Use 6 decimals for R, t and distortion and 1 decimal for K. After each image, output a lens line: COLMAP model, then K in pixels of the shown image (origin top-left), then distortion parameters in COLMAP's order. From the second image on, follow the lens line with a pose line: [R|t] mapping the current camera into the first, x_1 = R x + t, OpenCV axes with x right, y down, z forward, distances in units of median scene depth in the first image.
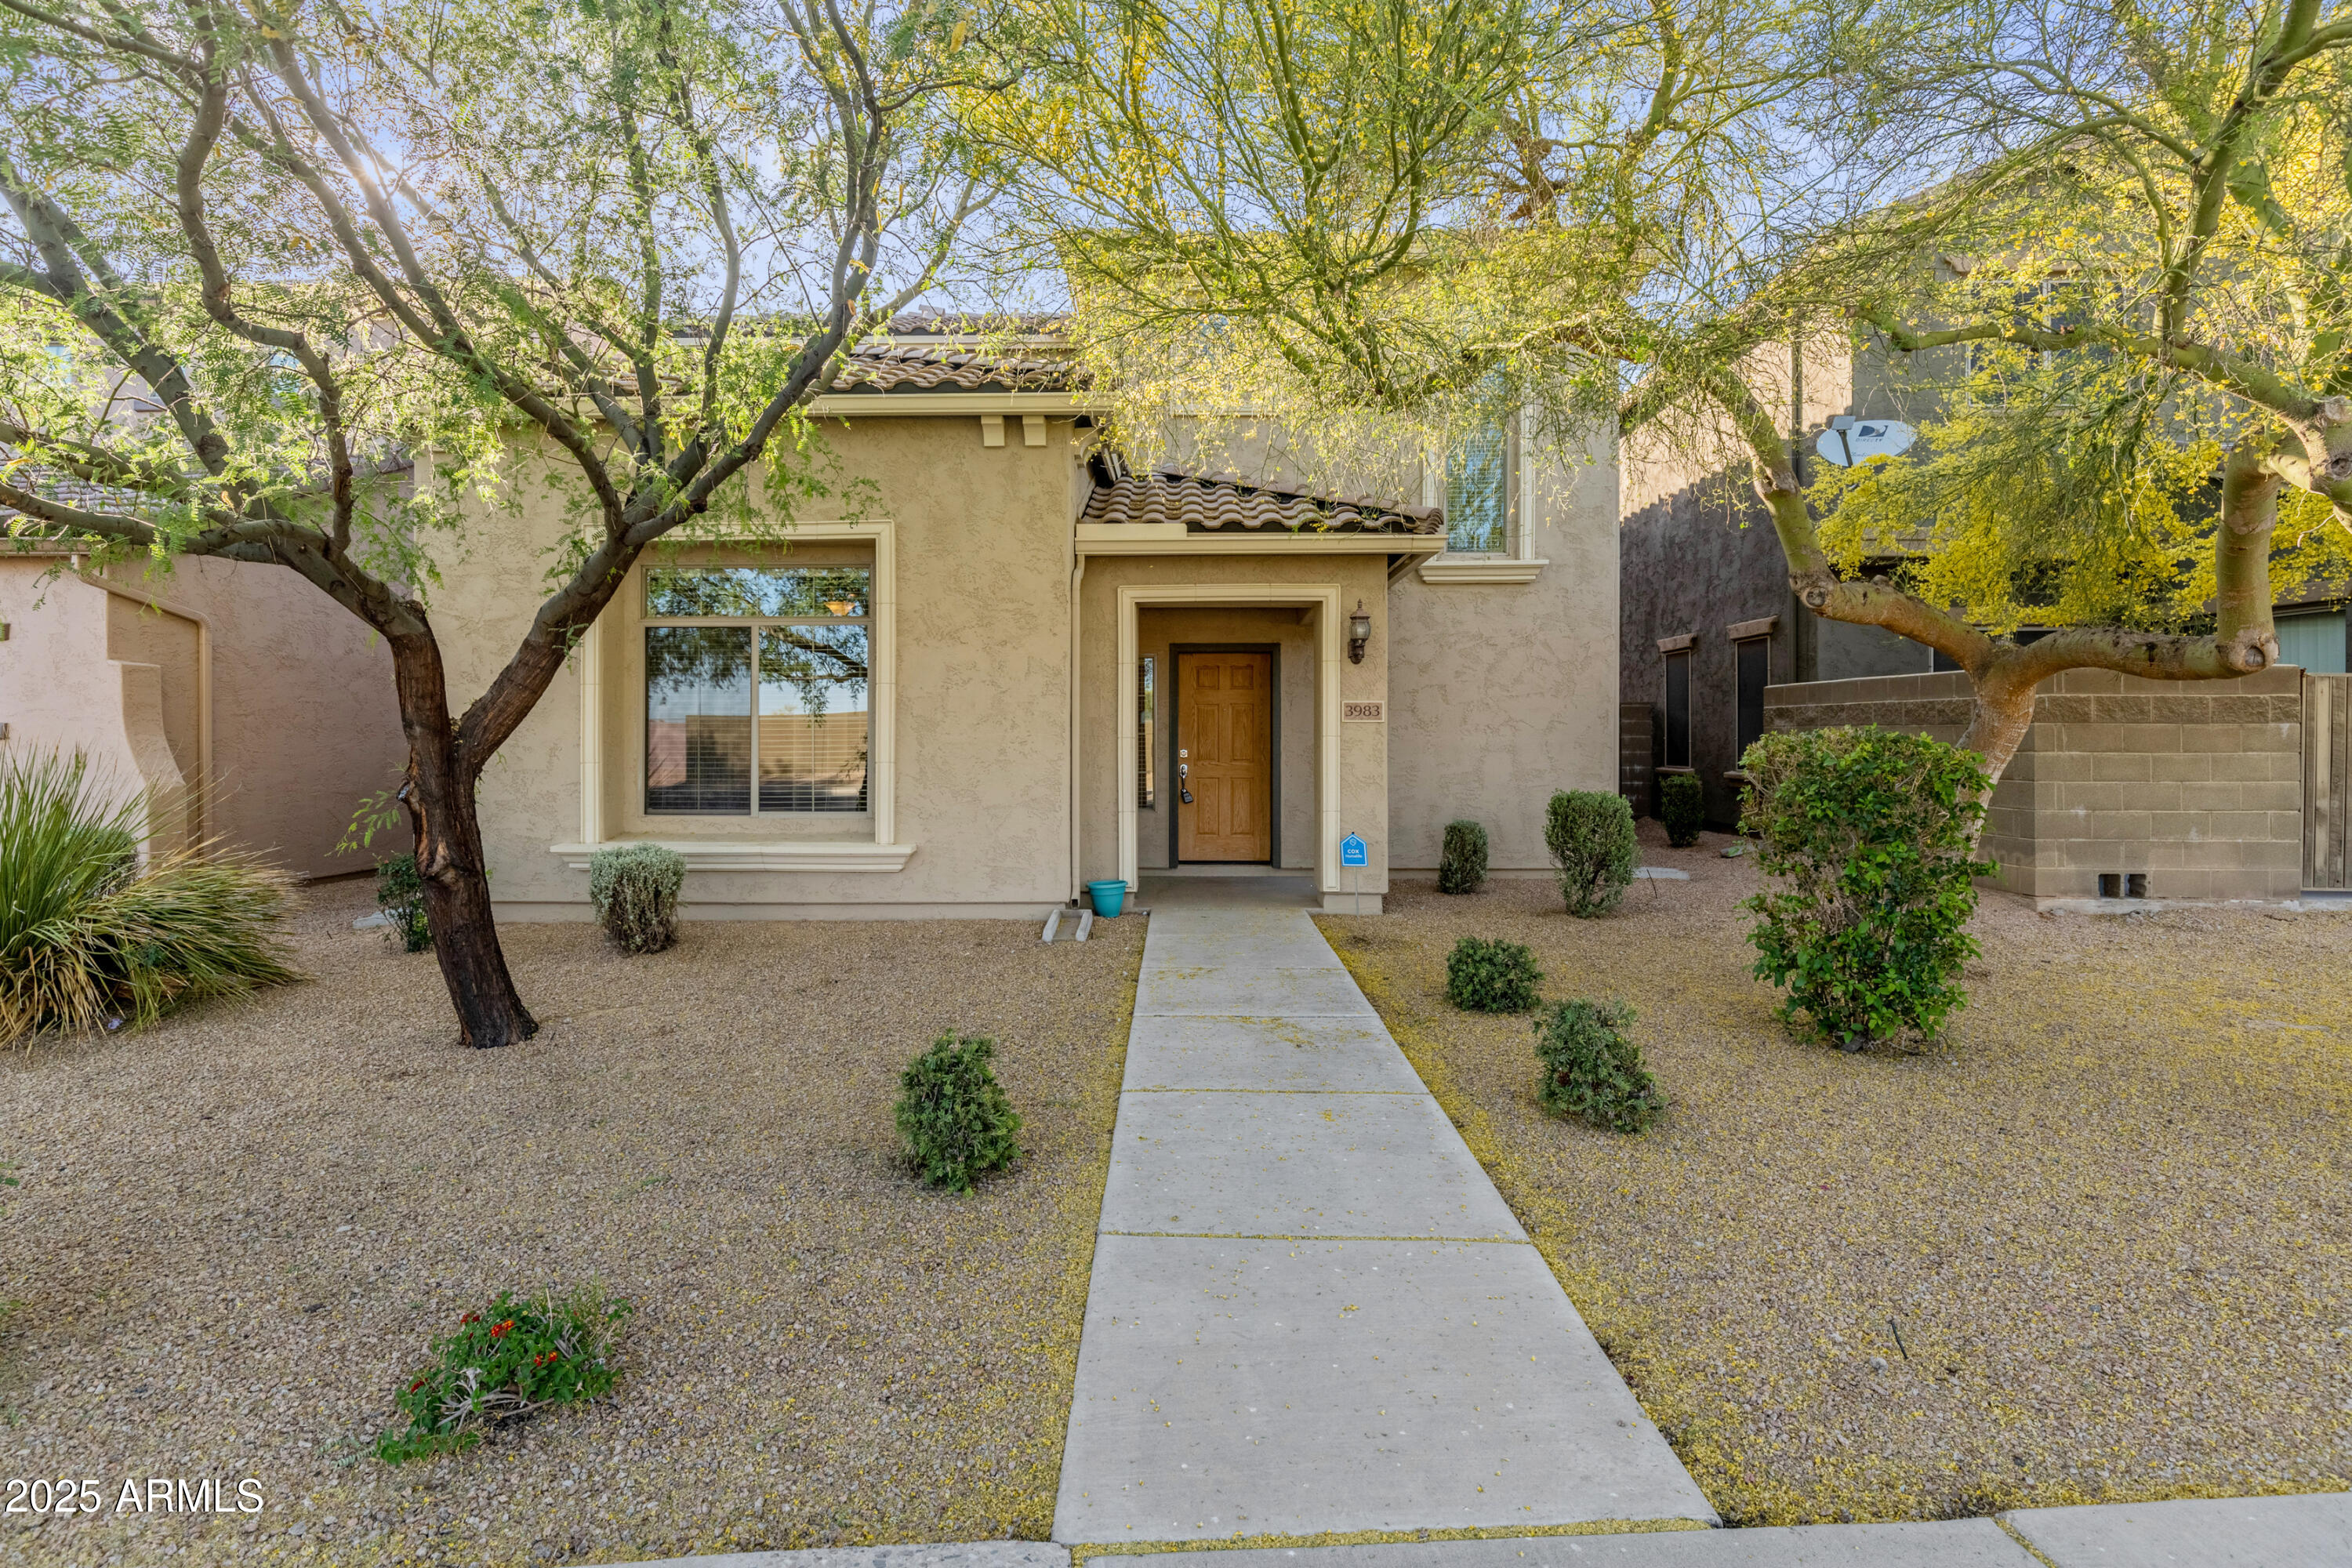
lens RADIAL K [[1163.6, 0, 1157.5], [0, 1163.6, 735.1], [0, 0, 1]] dist [-0.001873, -0.000655]
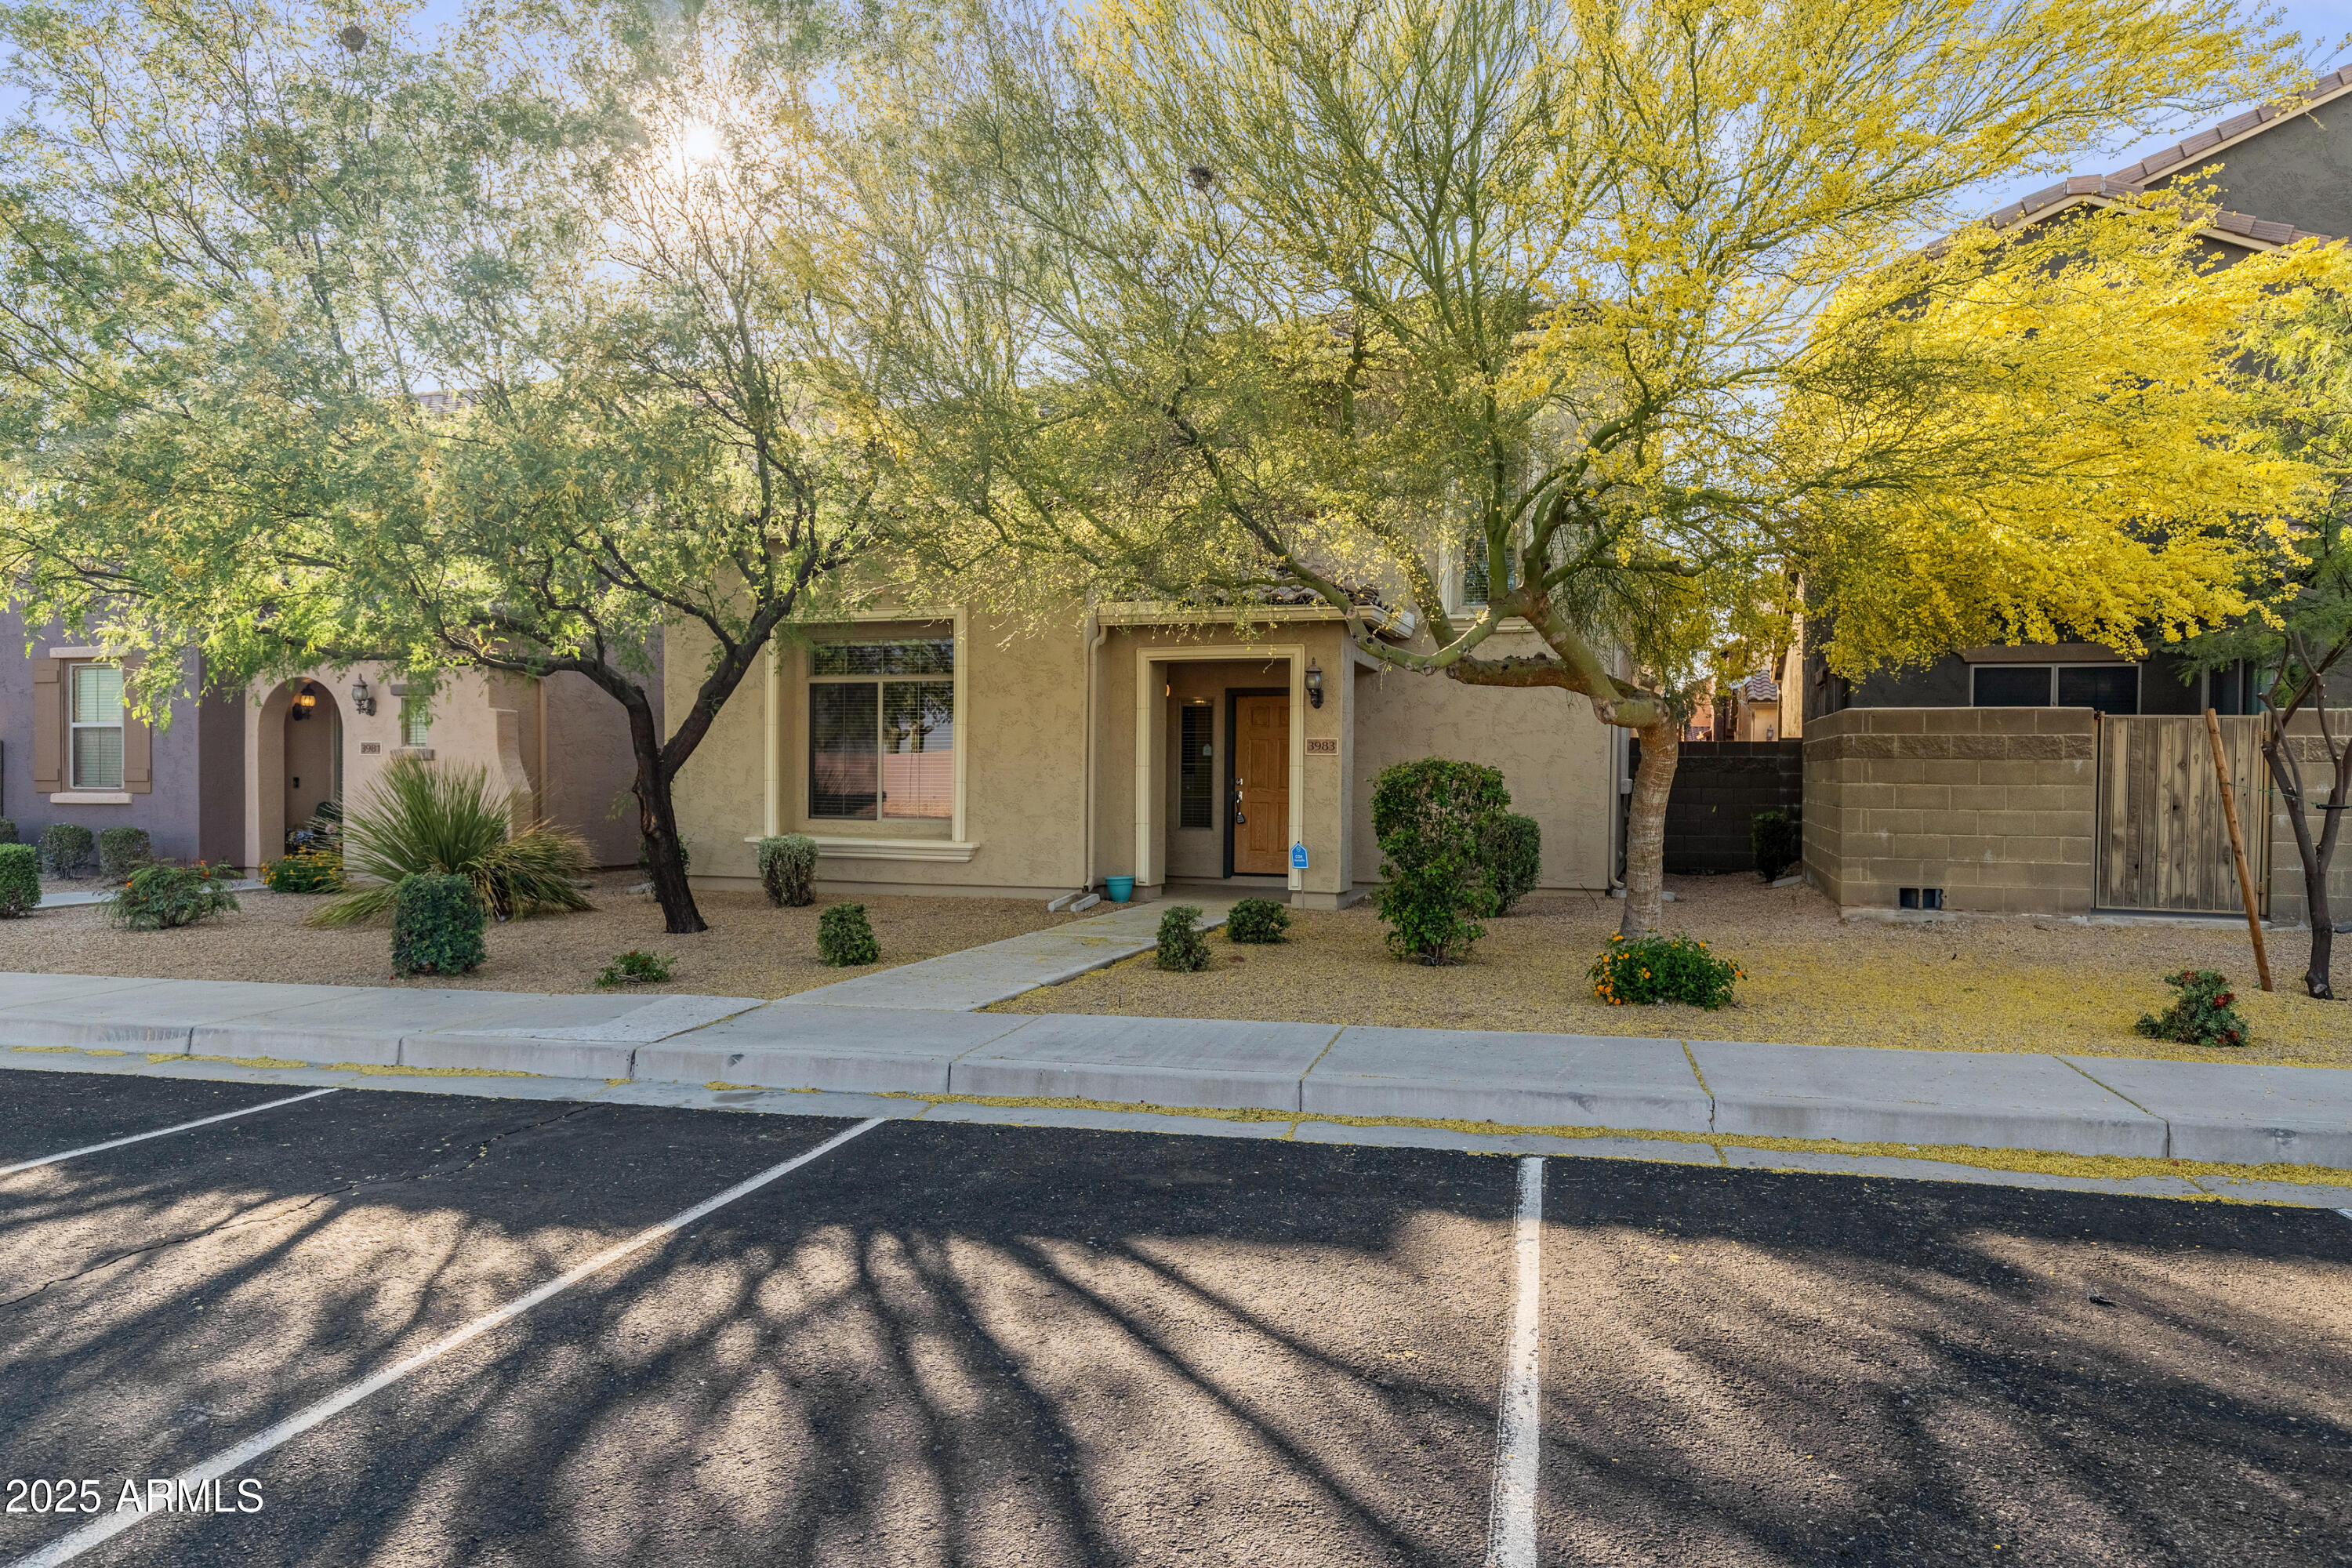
lens RADIAL K [[1550.7, 0, 1176.5], [0, 1550.7, 787.4], [0, 0, 1]] dist [0.007182, 0.000821]
pose [[0.955627, 0.011666, -0.294349, 0.575253], [-0.009988, 0.999924, 0.007204, 0.014531], [0.294411, -0.003945, 0.955671, -0.706481]]
